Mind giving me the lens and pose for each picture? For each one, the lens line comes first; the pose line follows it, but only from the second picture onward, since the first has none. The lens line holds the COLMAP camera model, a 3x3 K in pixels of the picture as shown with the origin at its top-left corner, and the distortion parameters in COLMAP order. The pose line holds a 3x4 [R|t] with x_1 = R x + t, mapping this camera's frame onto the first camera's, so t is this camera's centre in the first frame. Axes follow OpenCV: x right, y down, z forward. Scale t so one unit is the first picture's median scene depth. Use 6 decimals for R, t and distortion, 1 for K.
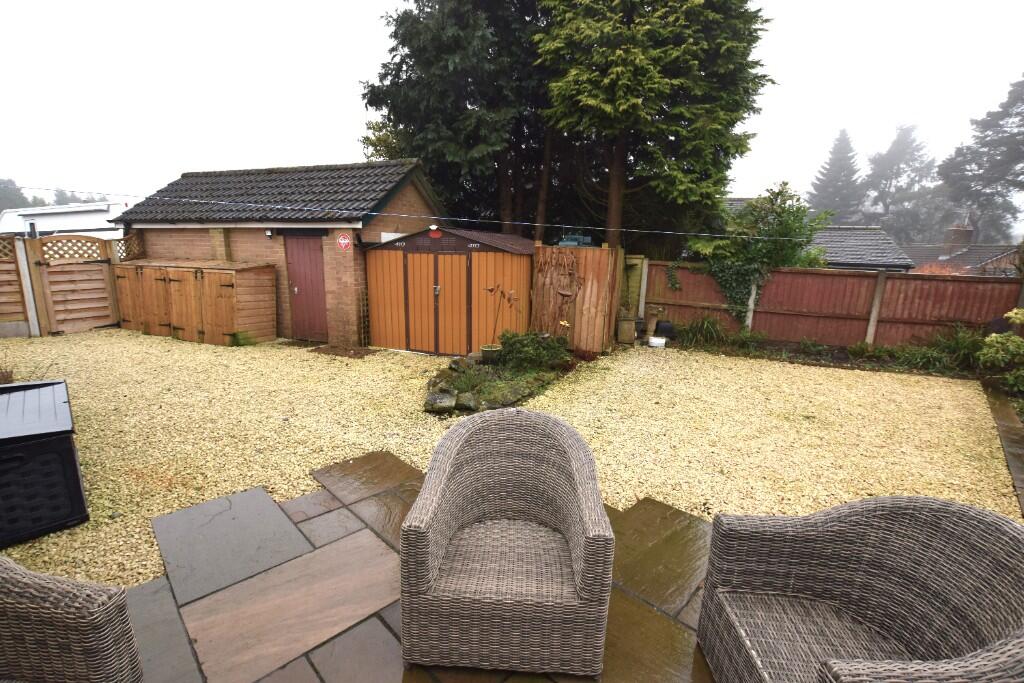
lens RADIAL K [[450.5, 0, 513.8], [0, 450.5, 344.0], [0, 0, 1]] dist [-0.029276, 0.003270]
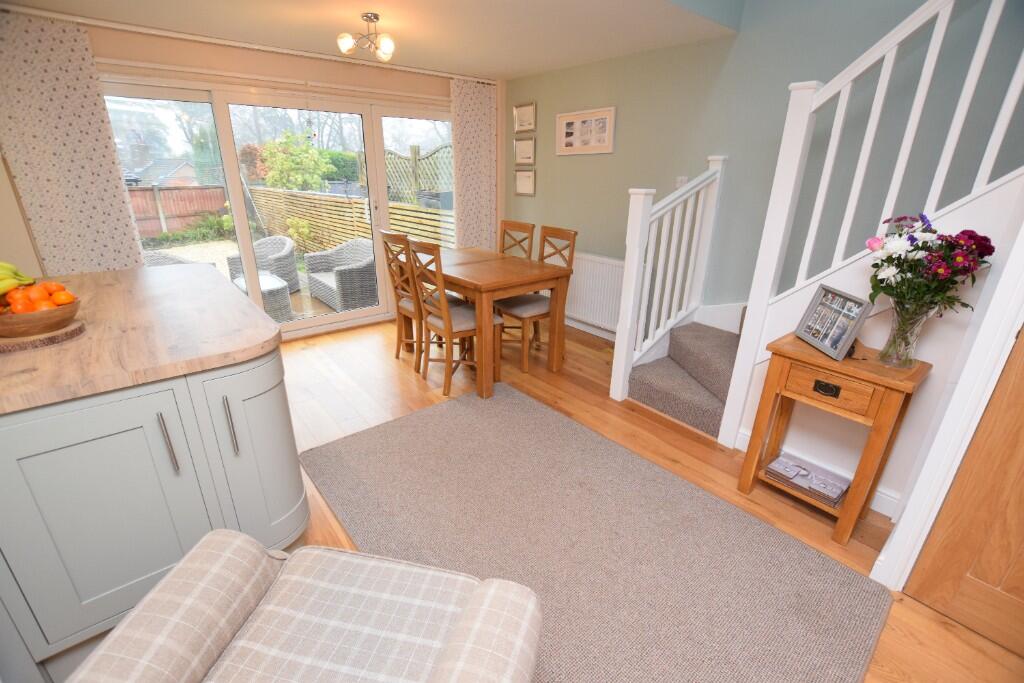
lens RADIAL K [[450.5, 0, 513.8], [0, 450.5, 344.0], [0, 0, 1]] dist [-0.029276, 0.003270]
pose [[0.103751, -0.375031, 0.921188, -0.750468], [0.196510, 0.915658, 0.350647, 0.057622], [-0.974997, 0.144643, 0.168698, -0.472877]]
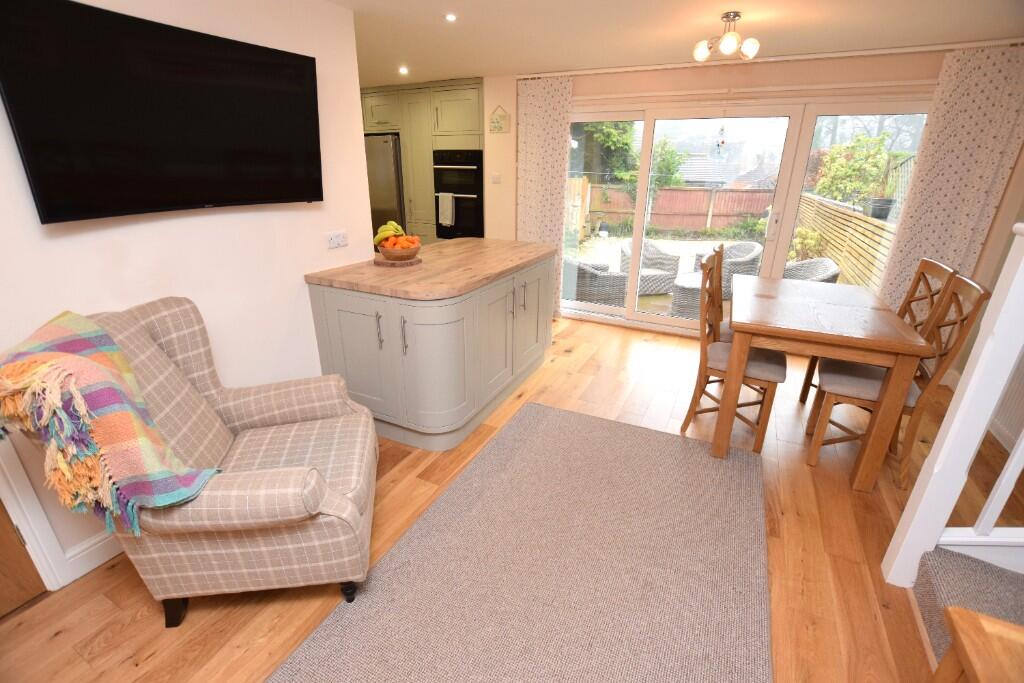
lens RADIAL K [[450.5, 0, 513.8], [0, 450.5, 344.0], [0, 0, 1]] dist [-0.029276, 0.003270]
pose [[0.950873, -0.125638, 0.282941, -0.610822], [0.077548, 0.981474, 0.175202, 0.090875], [-0.299711, -0.144653, 0.943000, -0.643122]]
